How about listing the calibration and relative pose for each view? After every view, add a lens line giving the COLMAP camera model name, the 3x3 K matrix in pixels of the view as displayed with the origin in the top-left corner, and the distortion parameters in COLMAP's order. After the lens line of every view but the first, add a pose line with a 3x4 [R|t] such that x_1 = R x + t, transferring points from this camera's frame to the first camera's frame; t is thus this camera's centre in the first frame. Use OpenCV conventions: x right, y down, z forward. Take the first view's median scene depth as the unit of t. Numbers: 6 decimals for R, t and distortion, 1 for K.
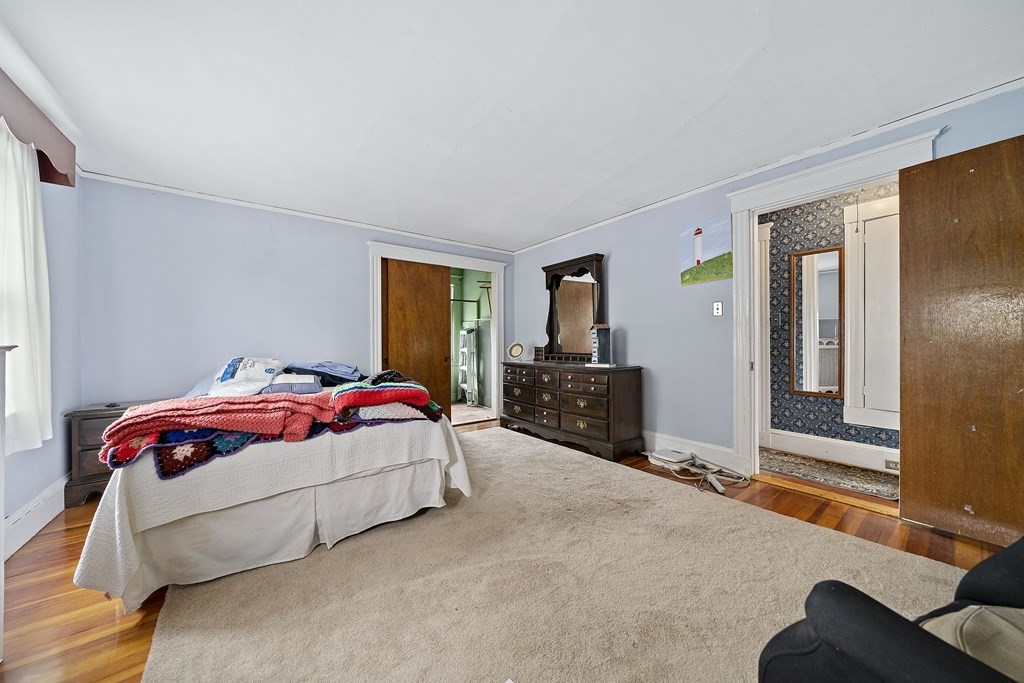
lens RADIAL K [[350.5, 0, 514.4], [0, 350.5, 343.3], [0, 0, 1]] dist [-0.006217, 0.000988]
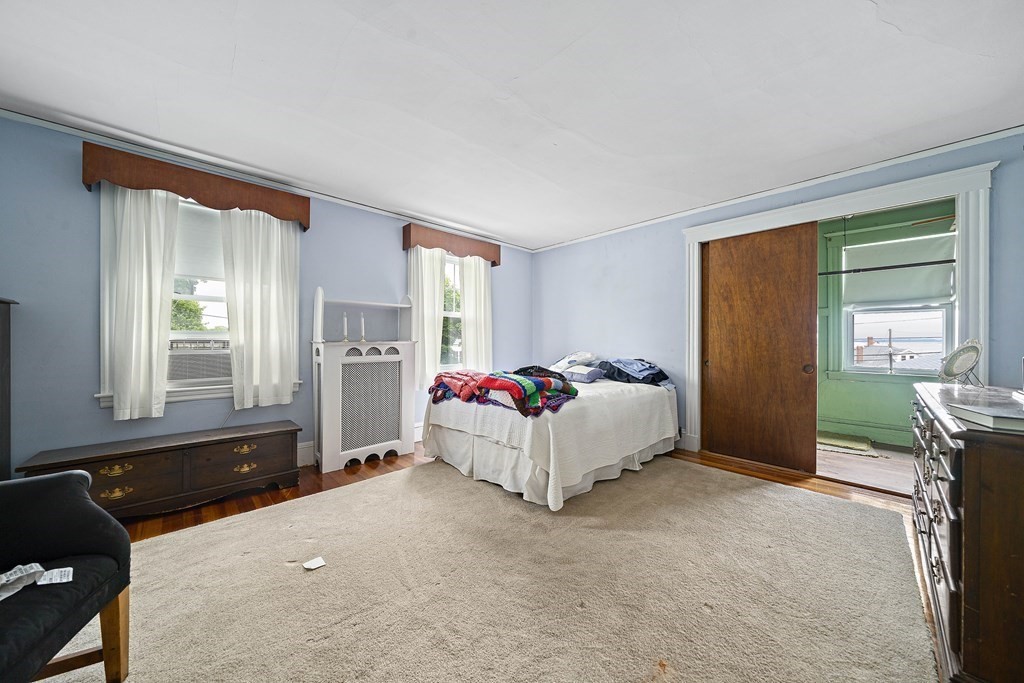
lens RADIAL K [[350.5, 0, 513.5], [0, 350.5, 341.0], [0, 0, 1]] dist [-0.006217, 0.000988]
pose [[0.107484, 0.006138, -0.994188, 0.439162], [-0.005484, 0.999969, 0.005581, -0.005193], [0.994192, 0.004852, 0.107515, 0.458470]]
